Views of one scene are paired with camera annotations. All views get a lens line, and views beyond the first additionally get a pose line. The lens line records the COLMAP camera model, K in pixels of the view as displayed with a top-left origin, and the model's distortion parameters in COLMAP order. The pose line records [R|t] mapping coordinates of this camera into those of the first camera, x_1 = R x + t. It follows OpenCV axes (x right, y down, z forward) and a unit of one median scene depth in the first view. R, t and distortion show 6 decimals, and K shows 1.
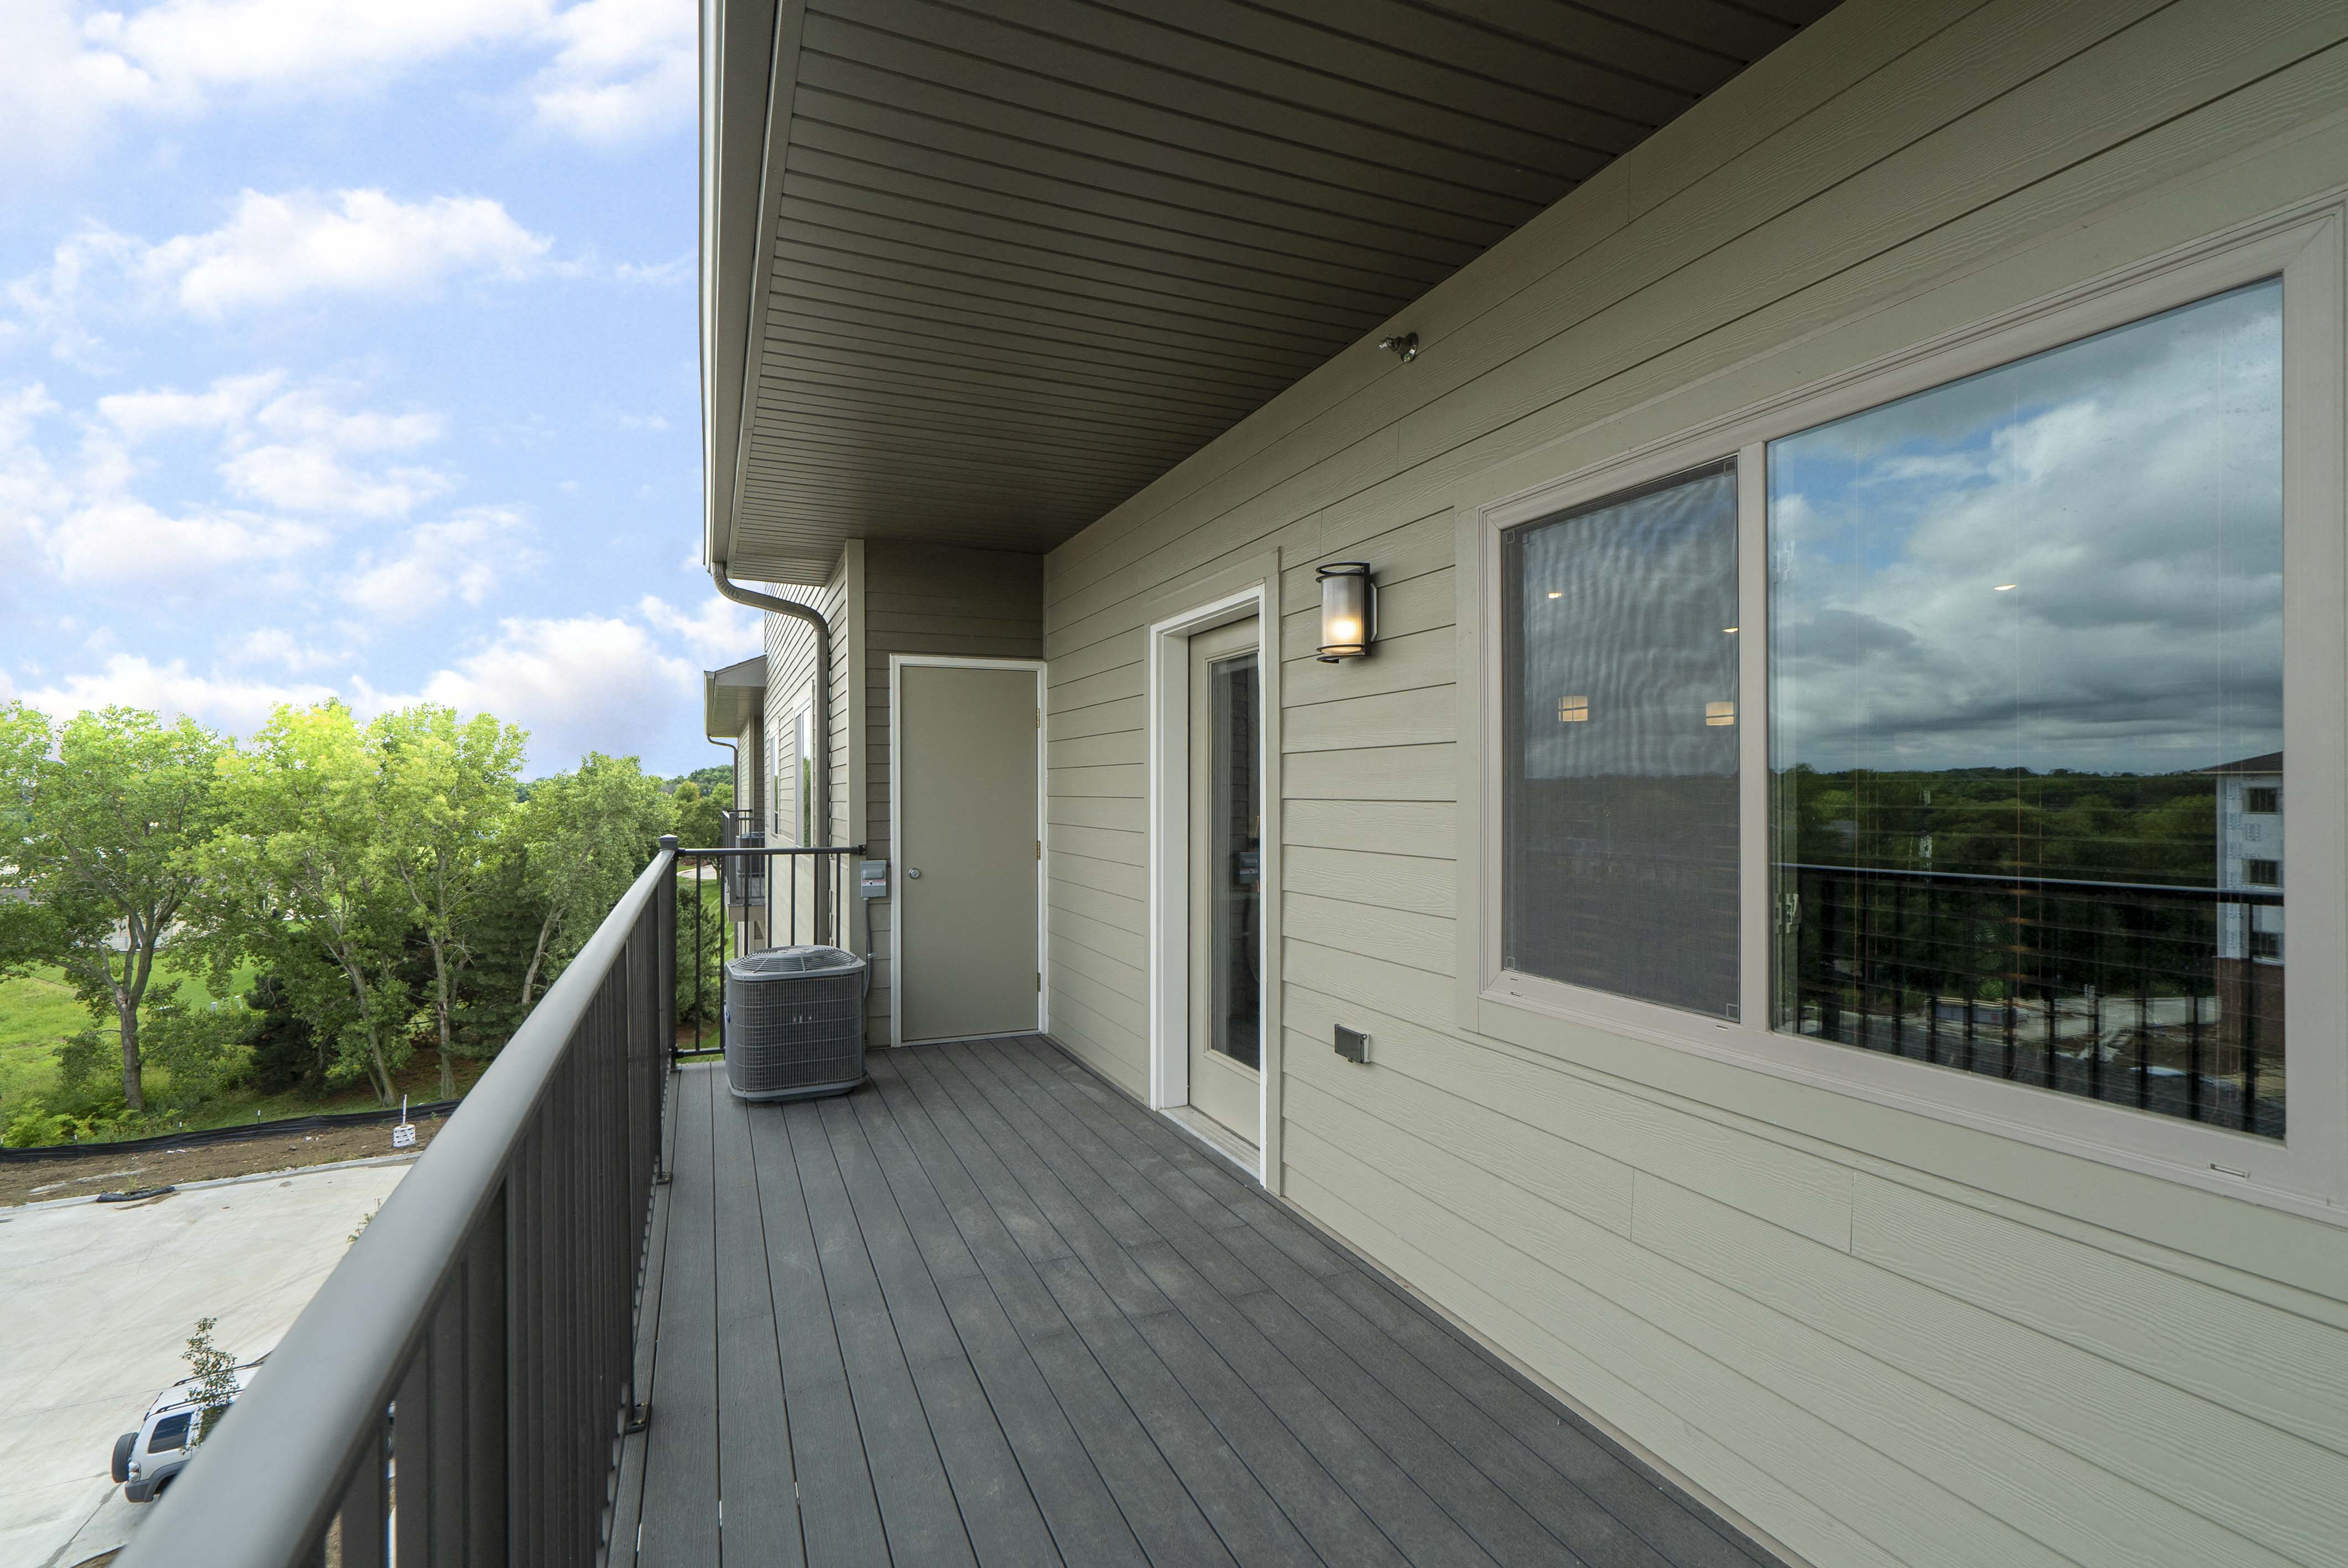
lens RADIAL K [[1072.4, 0, 1171.8], [0, 1072.4, 791.2], [0, 0, 1]] dist [-0.010561, 0.003508]
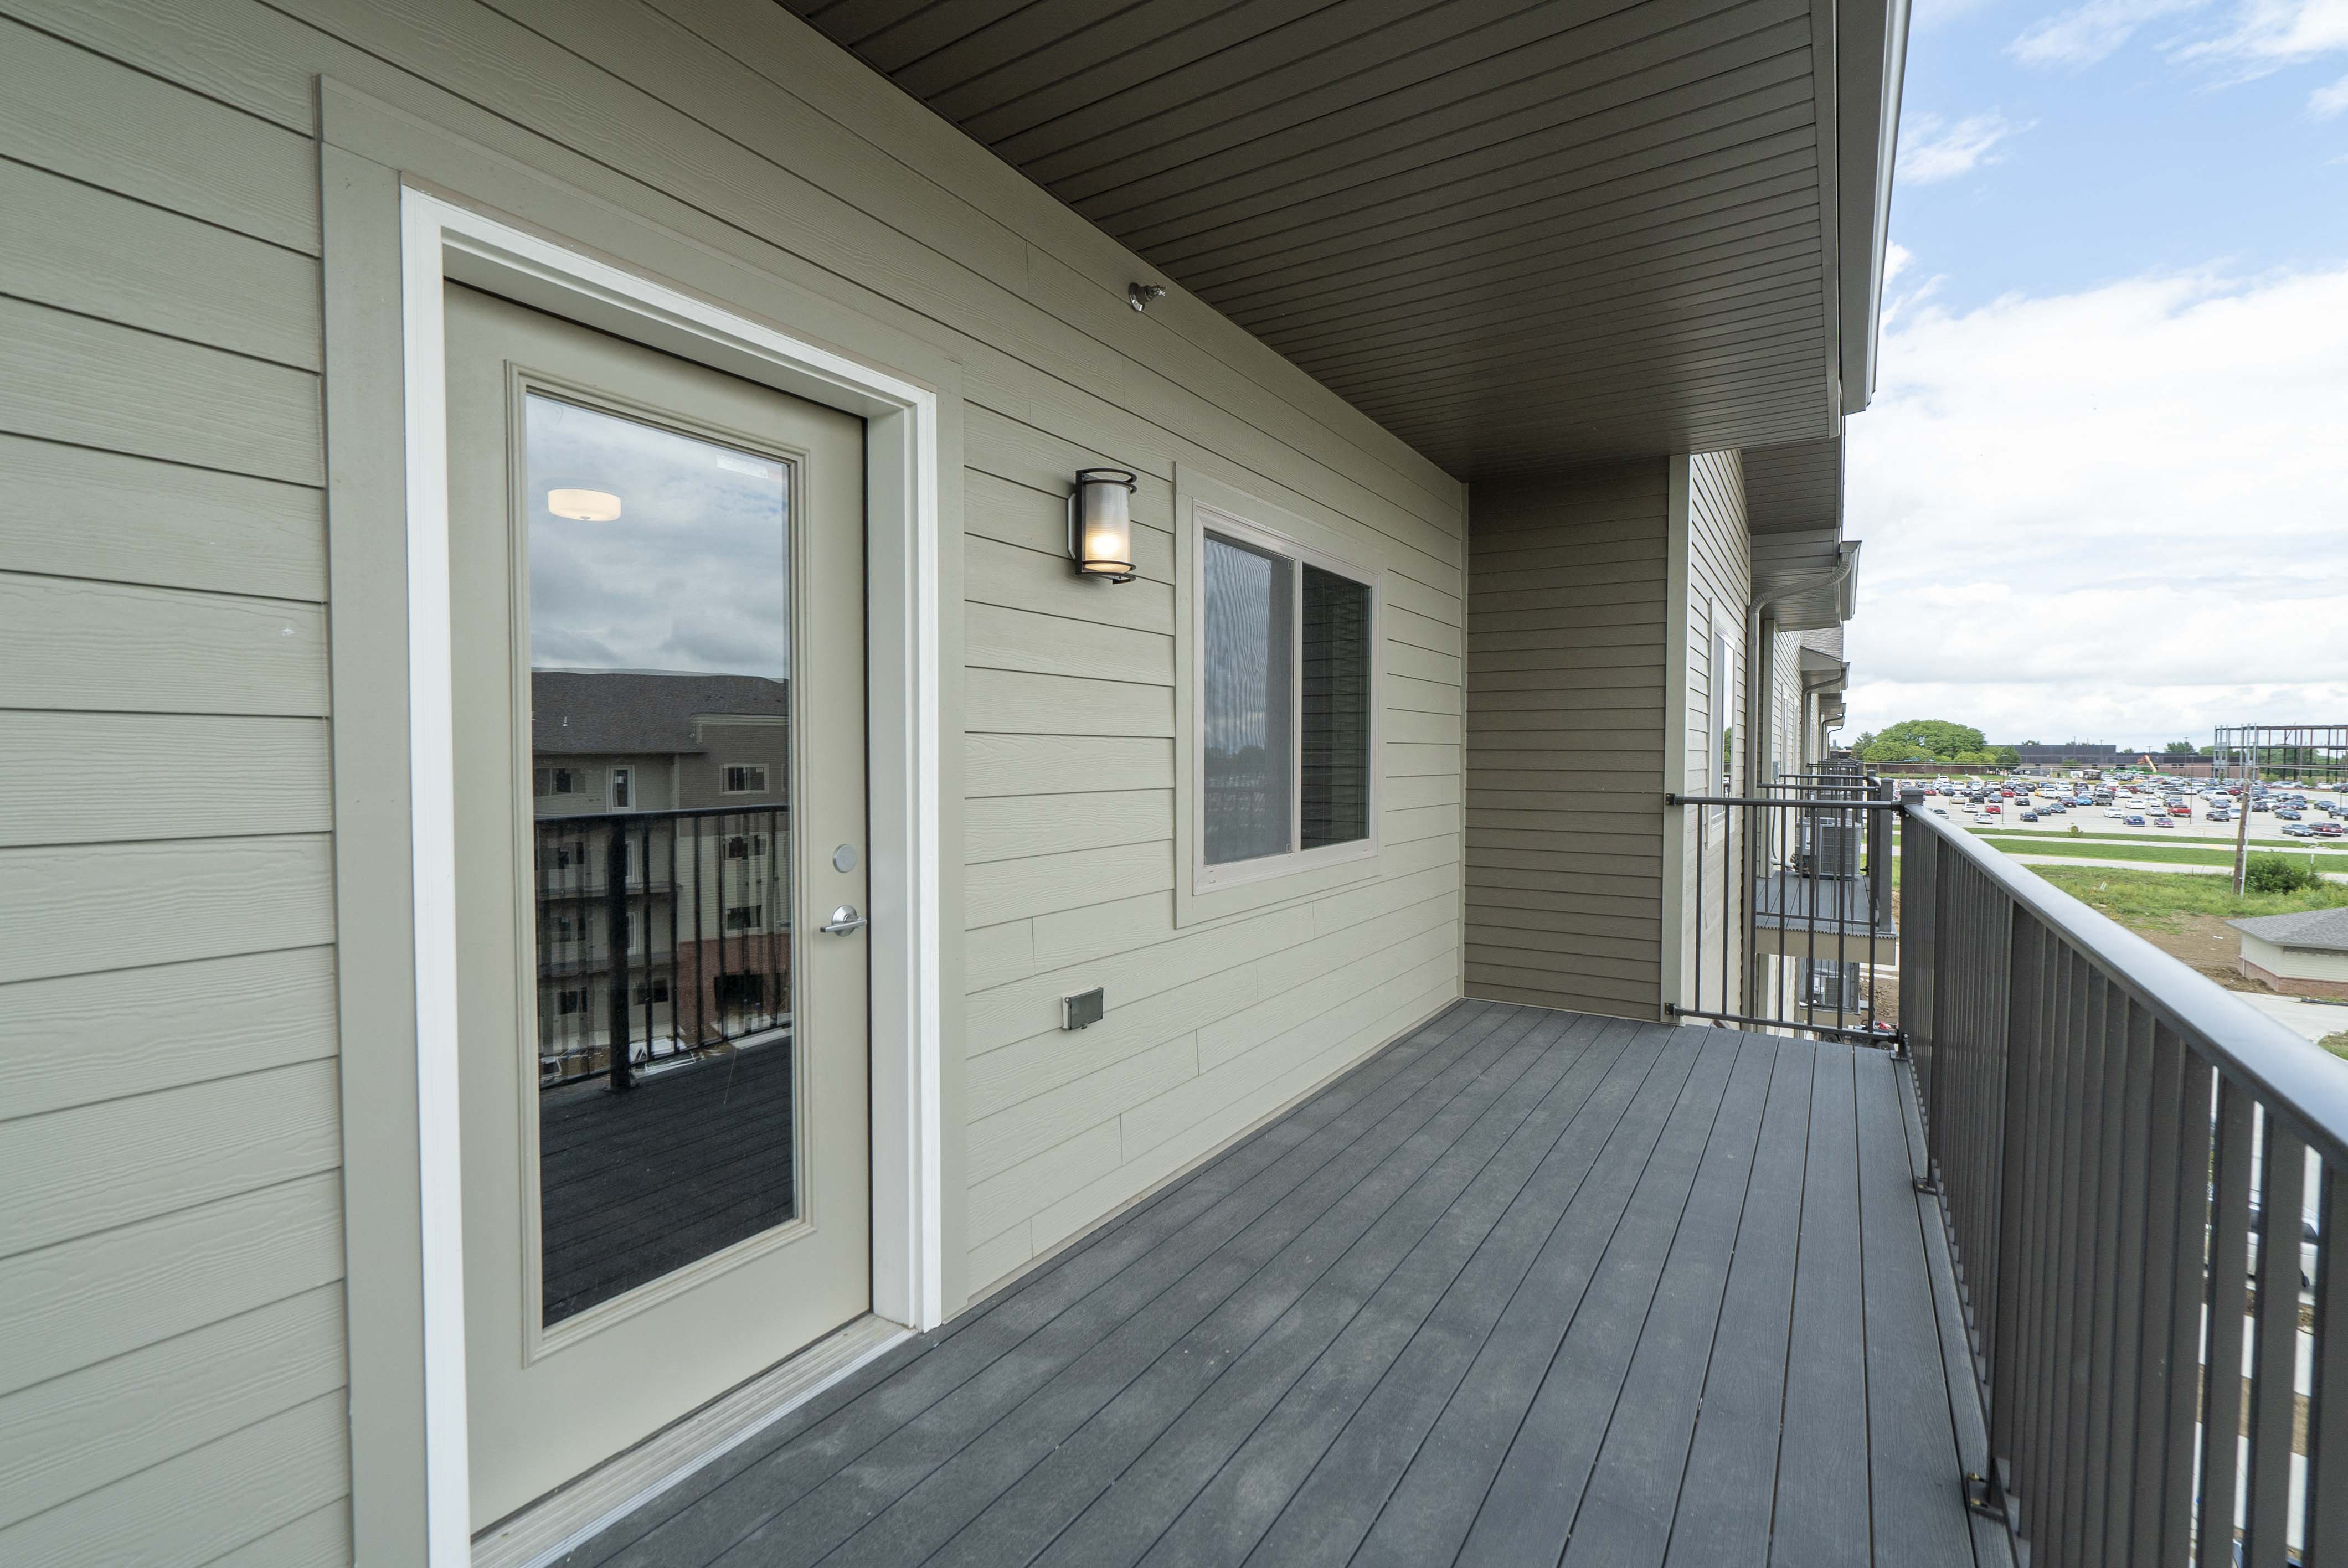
lens RADIAL K [[1072.4, 0, 1125.7], [0, 1072.4, 786.0], [0, 0, 1]] dist [-0.010561, 0.003508]
pose [[-0.540327, -0.025410, 0.841072, -0.644123], [-0.002084, 0.999581, 0.028860, 0.025625], [-0.841453, 0.013841, -0.540153, 1.557440]]
